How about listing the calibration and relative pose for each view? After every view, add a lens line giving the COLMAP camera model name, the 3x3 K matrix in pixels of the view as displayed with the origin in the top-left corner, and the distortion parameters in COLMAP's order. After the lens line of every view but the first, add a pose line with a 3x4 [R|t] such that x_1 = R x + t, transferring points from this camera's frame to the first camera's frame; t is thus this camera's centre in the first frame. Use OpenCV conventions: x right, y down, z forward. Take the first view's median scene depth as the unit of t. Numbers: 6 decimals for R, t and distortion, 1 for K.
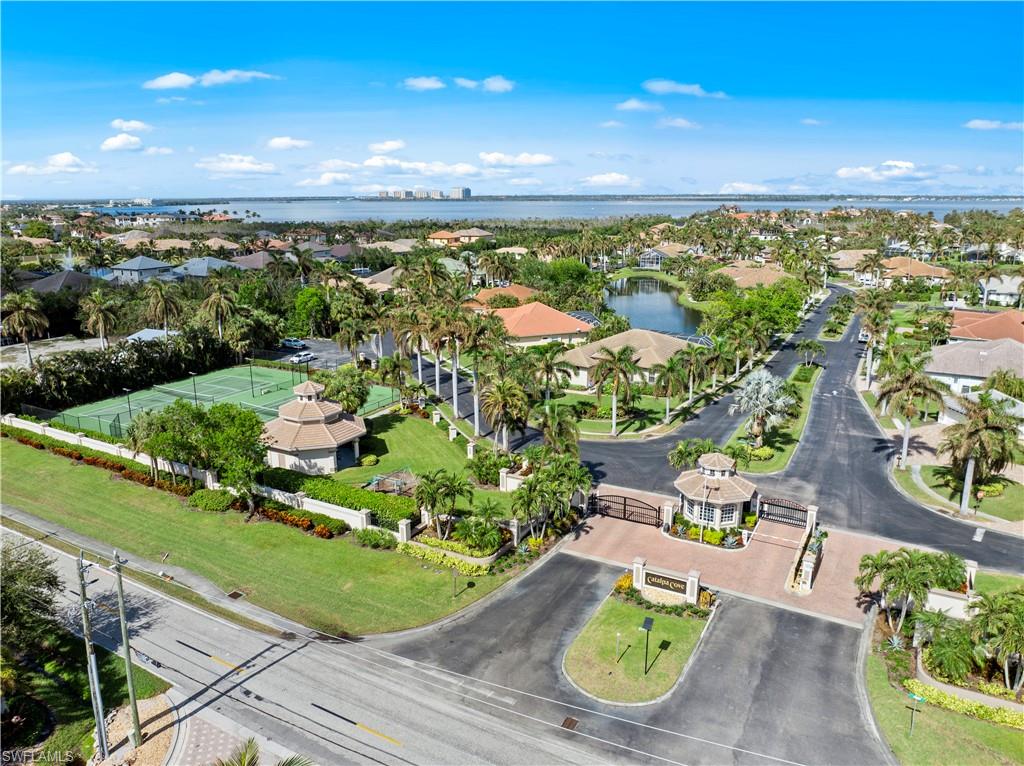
lens RADIAL K [[735.8, 0, 513.1], [0, 735.8, 379.8], [0, 0, 1]] dist [-0.012153, -0.005785]
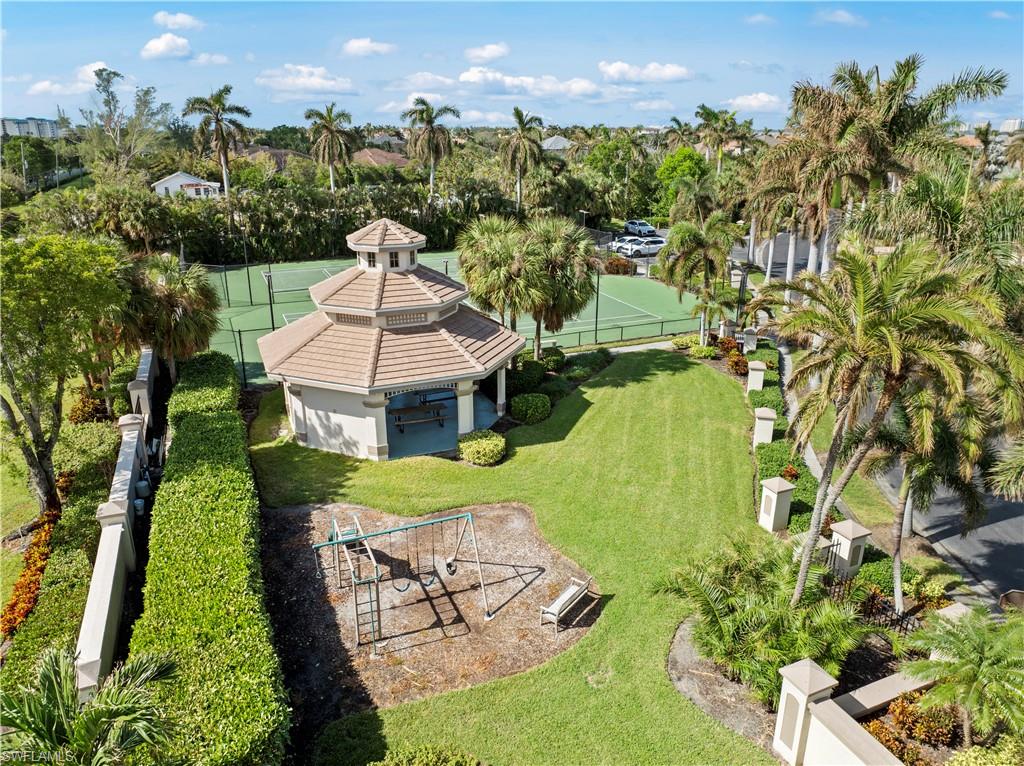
lens RADIAL K [[735.8, 0, 515.8], [0, 735.8, 383.6], [0, 0, 1]] dist [-0.012153, -0.005785]
pose [[0.798619, 0.204397, -0.566066, 0.017618], [-0.154297, 0.978662, 0.135693, 0.020360], [0.581722, -0.021024, 0.813116, 0.599875]]
